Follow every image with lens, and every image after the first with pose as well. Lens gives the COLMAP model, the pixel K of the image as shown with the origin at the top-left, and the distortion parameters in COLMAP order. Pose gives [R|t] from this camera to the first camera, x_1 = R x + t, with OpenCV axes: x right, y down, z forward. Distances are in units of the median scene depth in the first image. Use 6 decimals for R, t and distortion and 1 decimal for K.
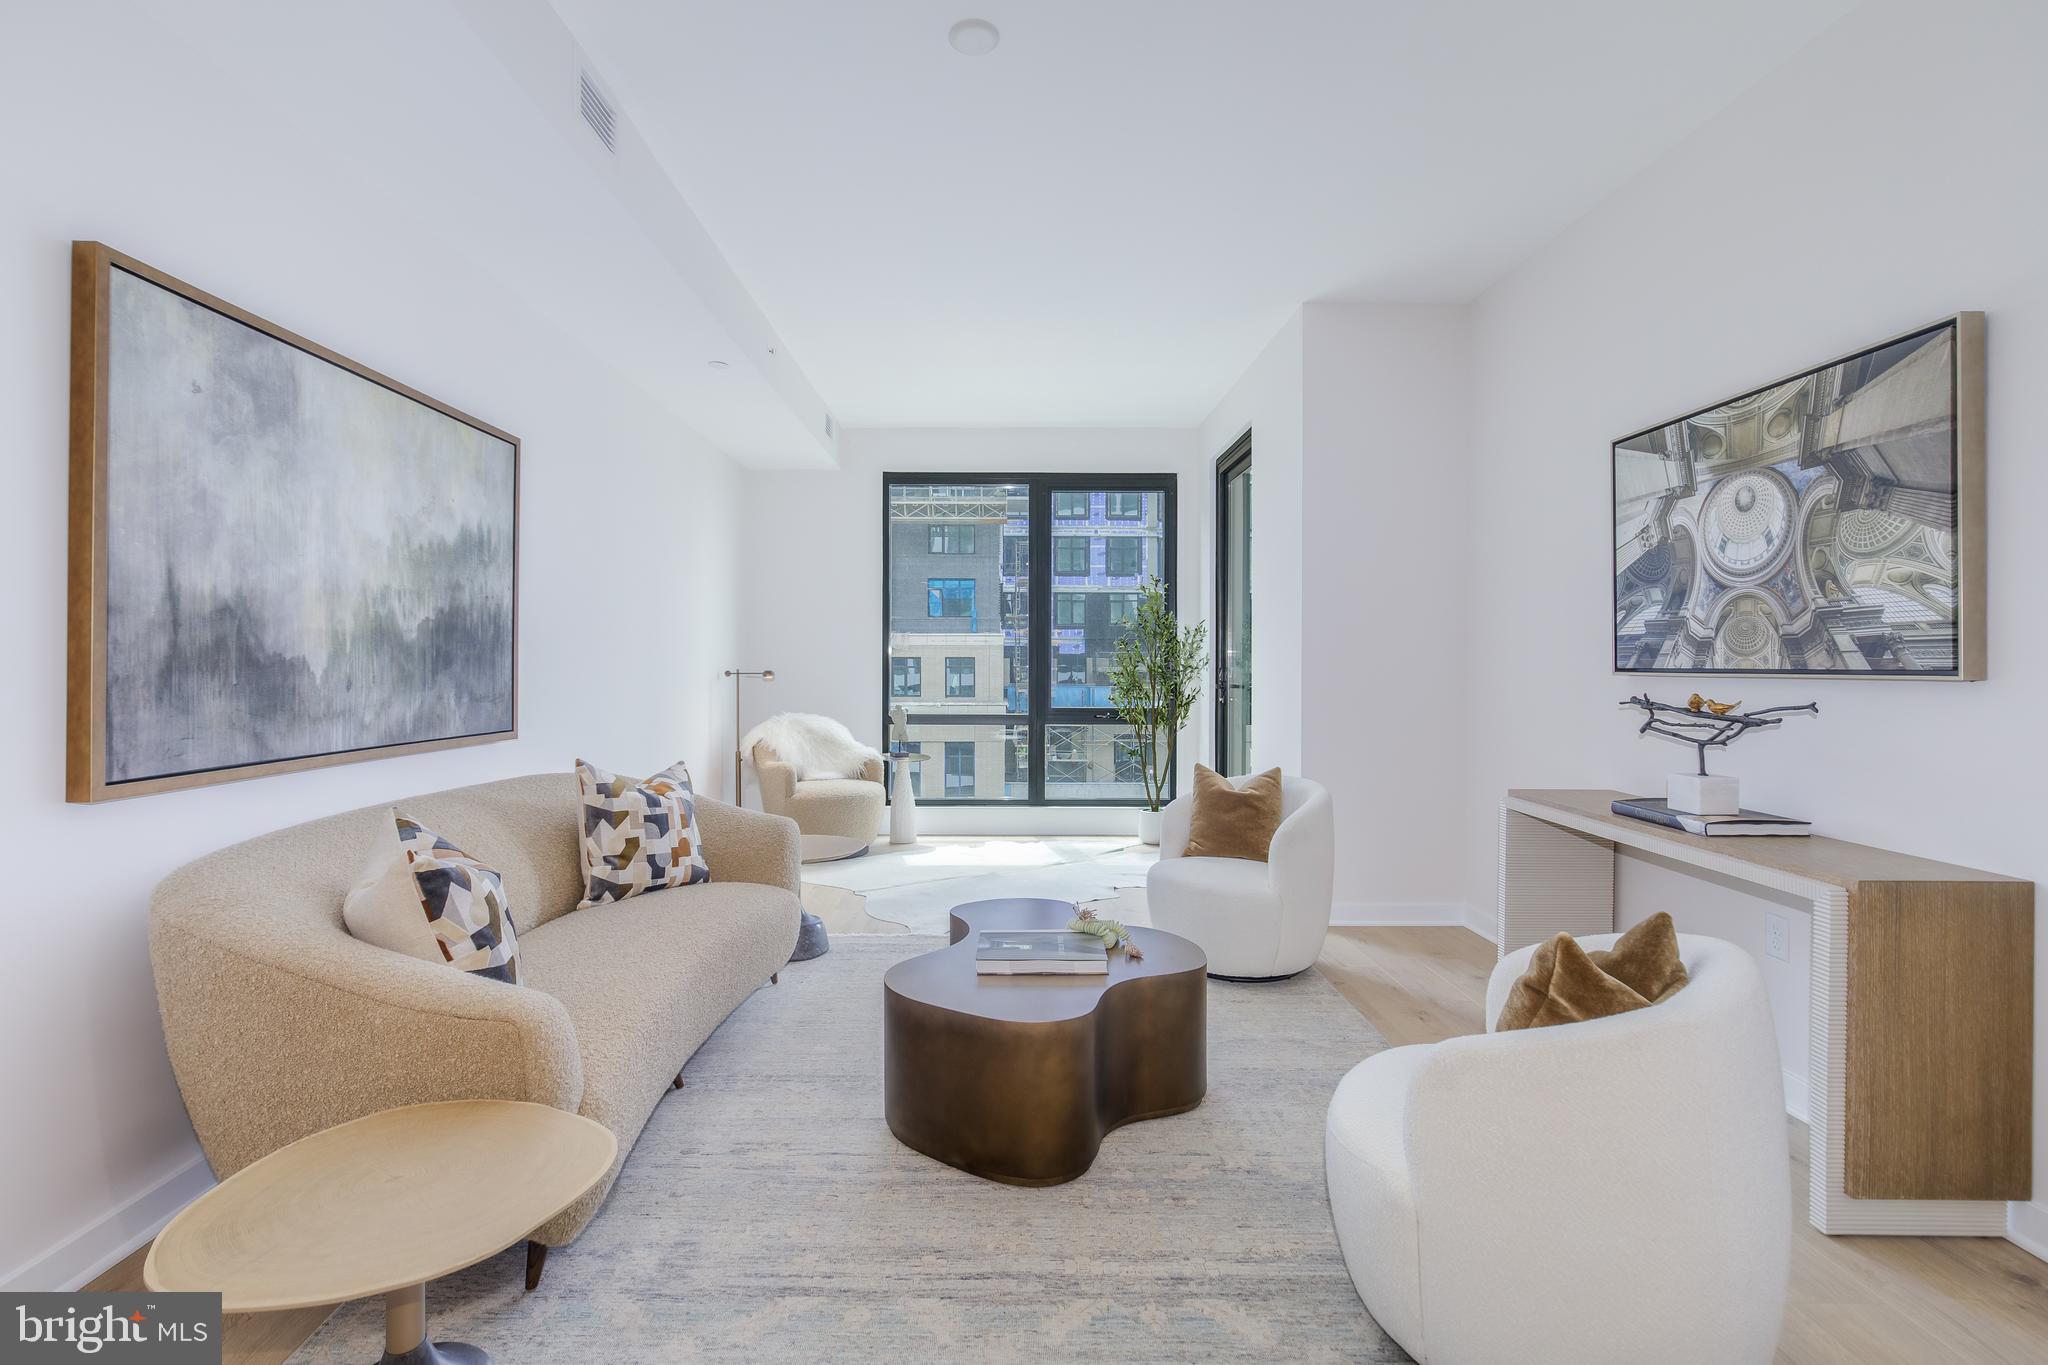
lens RADIAL K [[943.3, 0, 1011.3], [0, 943.3, 665.6], [0, 0, 1]] dist [-0.010401, 0.002707]
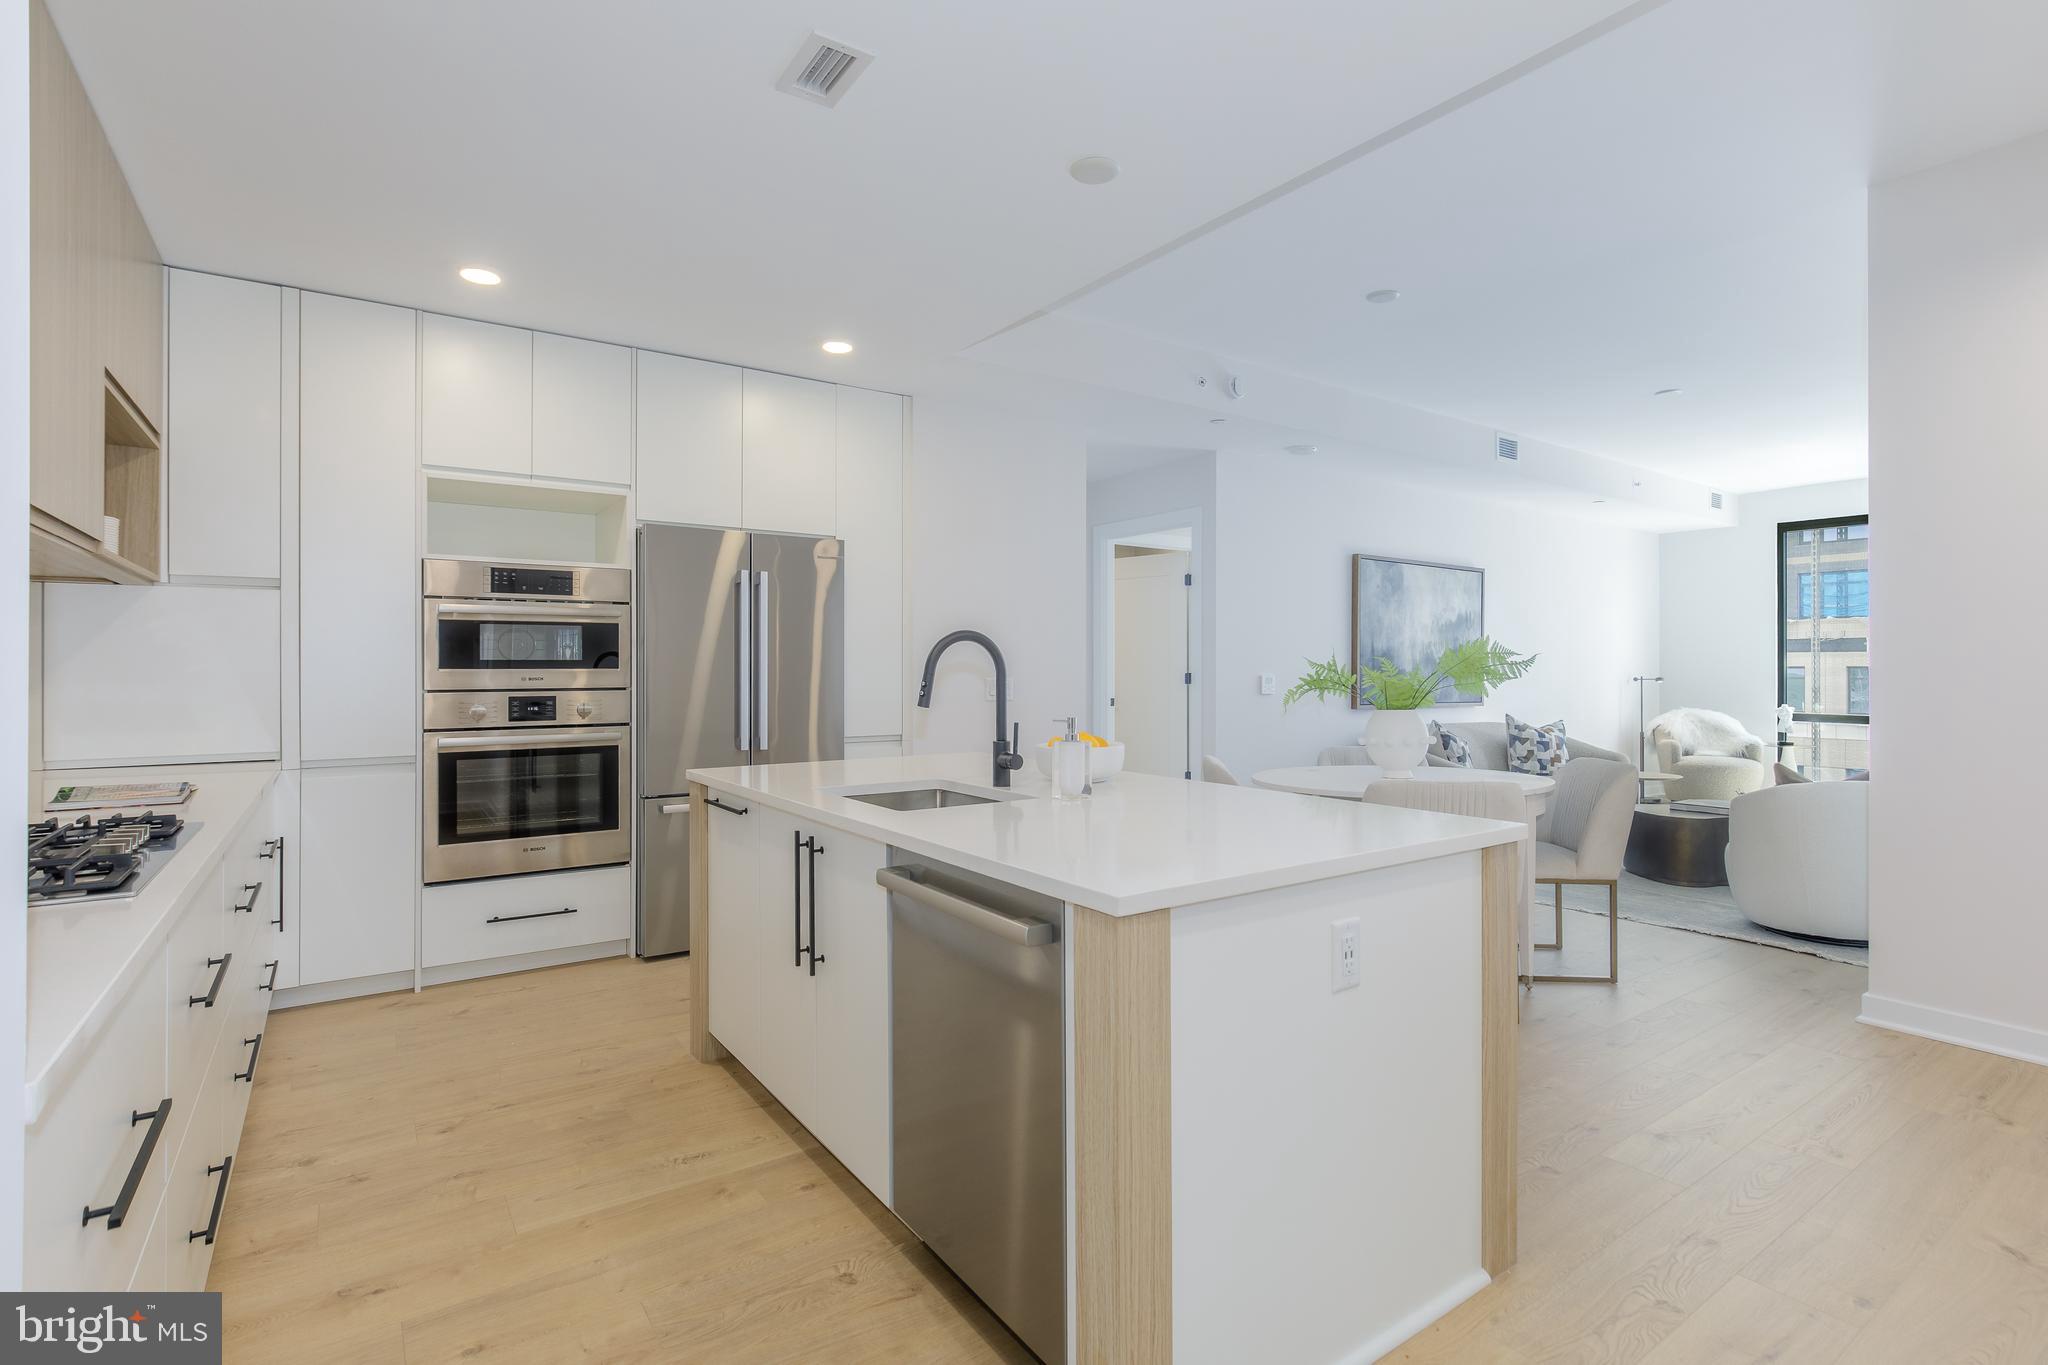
lens RADIAL K [[943.3, 0, 999.1], [0, 943.3, 669.0], [0, 0, 1]] dist [-0.010401, 0.002707]
pose [[0.543156, 0.000311, -0.839632, 0.836486], [-0.005764, 0.999978, -0.003358, 0.007150], [0.839612, 0.006664, 0.543146, -1.352963]]
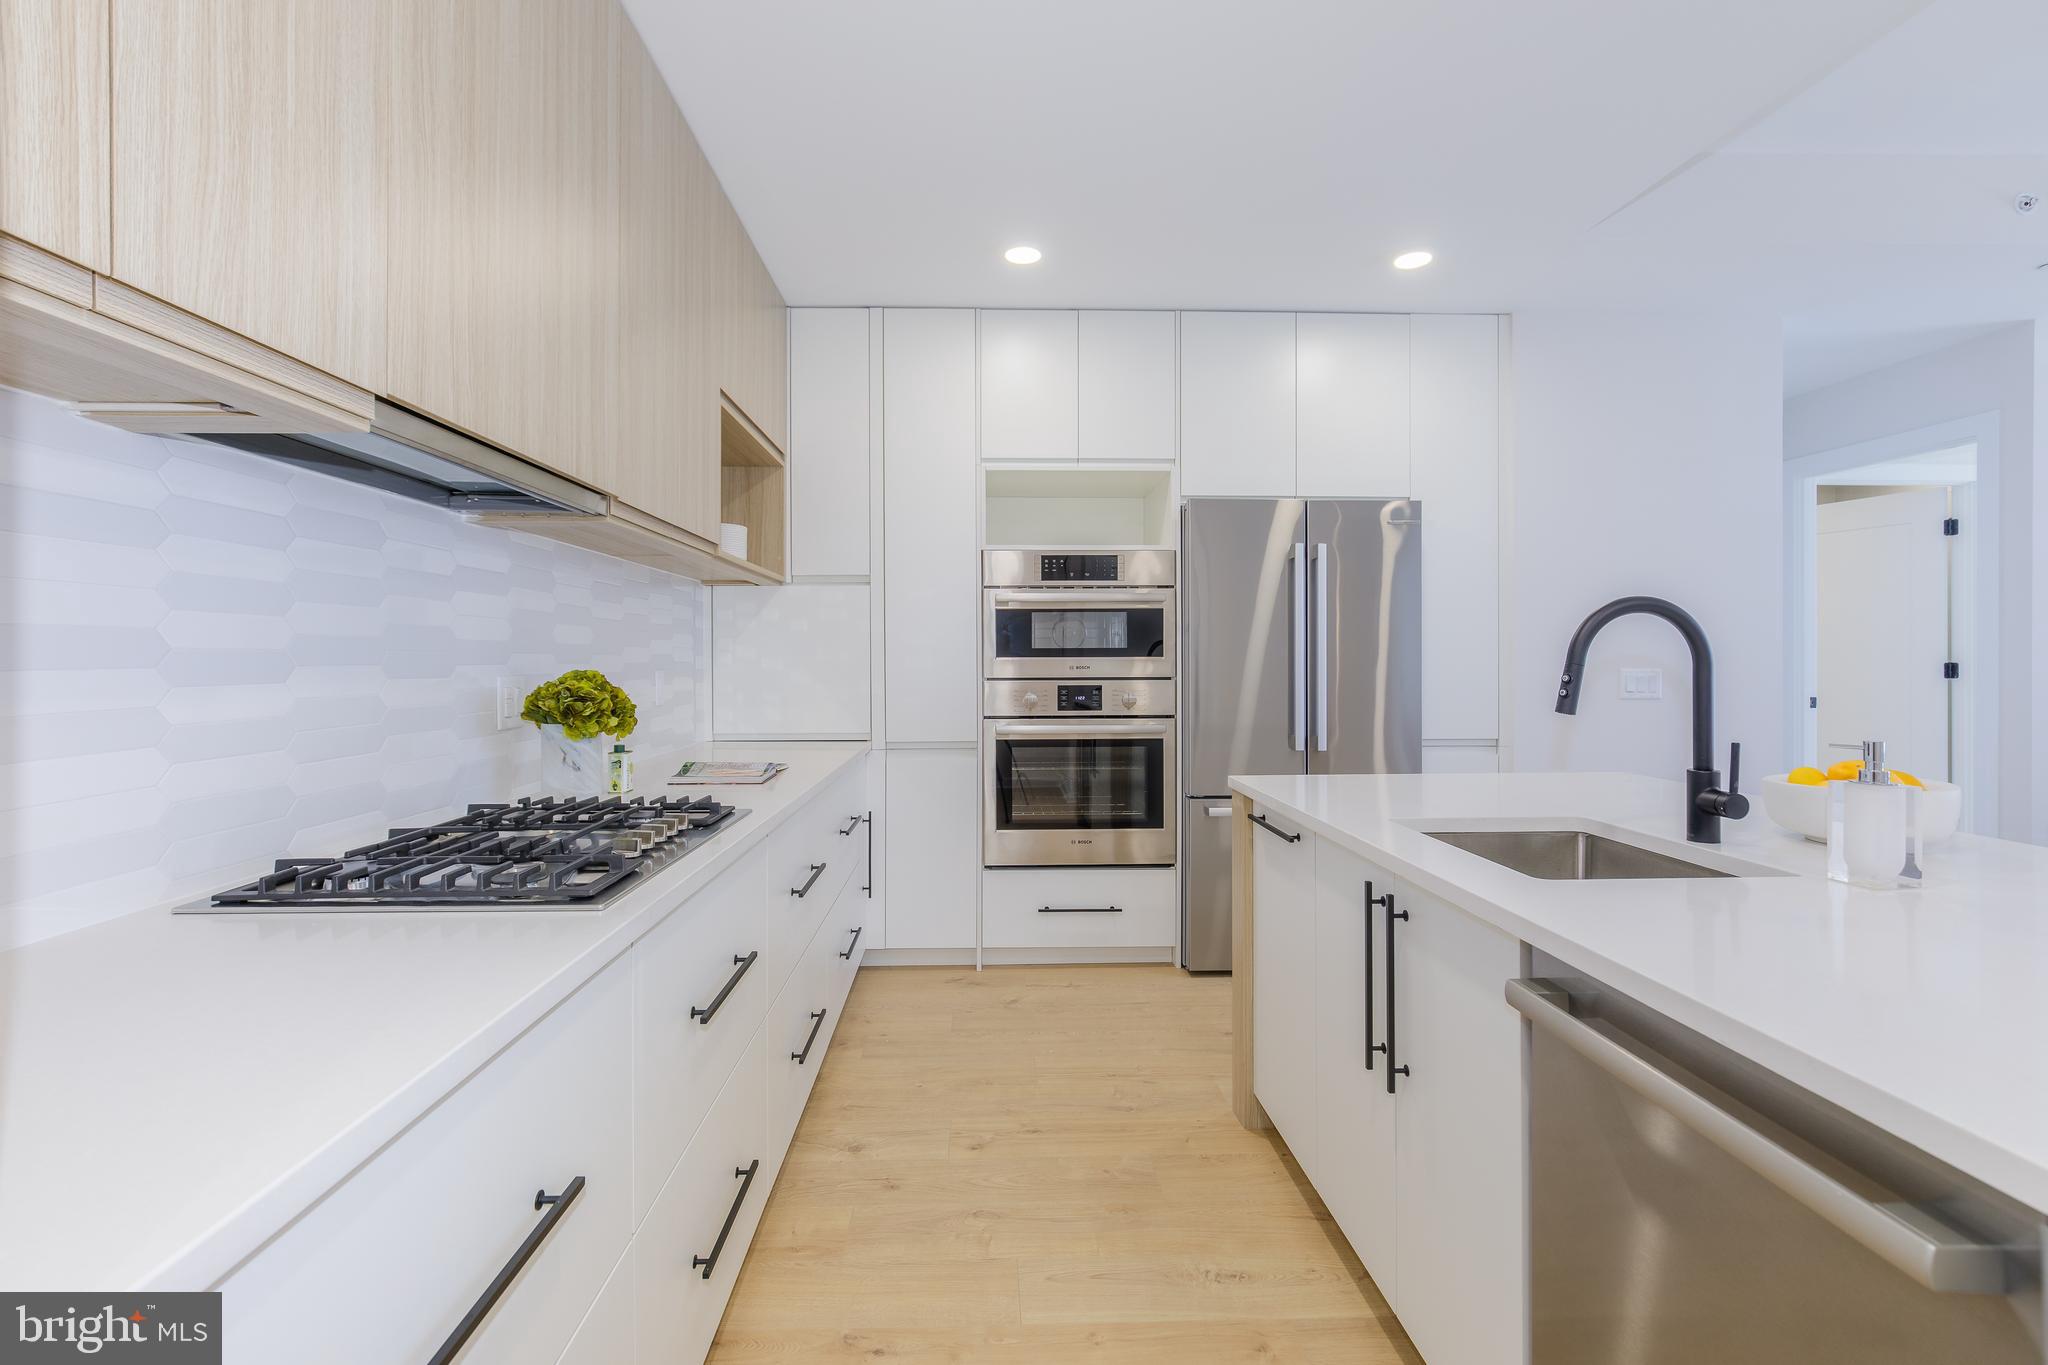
lens RADIAL K [[943.3, 0, 1008.3], [0, 943.3, 656.1], [0, 0, 1]] dist [-0.010401, 0.002707]
pose [[0.007354, -0.001681, -0.999972, 0.662575], [-0.005810, 0.999982, -0.001724, 0.007166], [0.999956, 0.005822, 0.007344, -1.292392]]
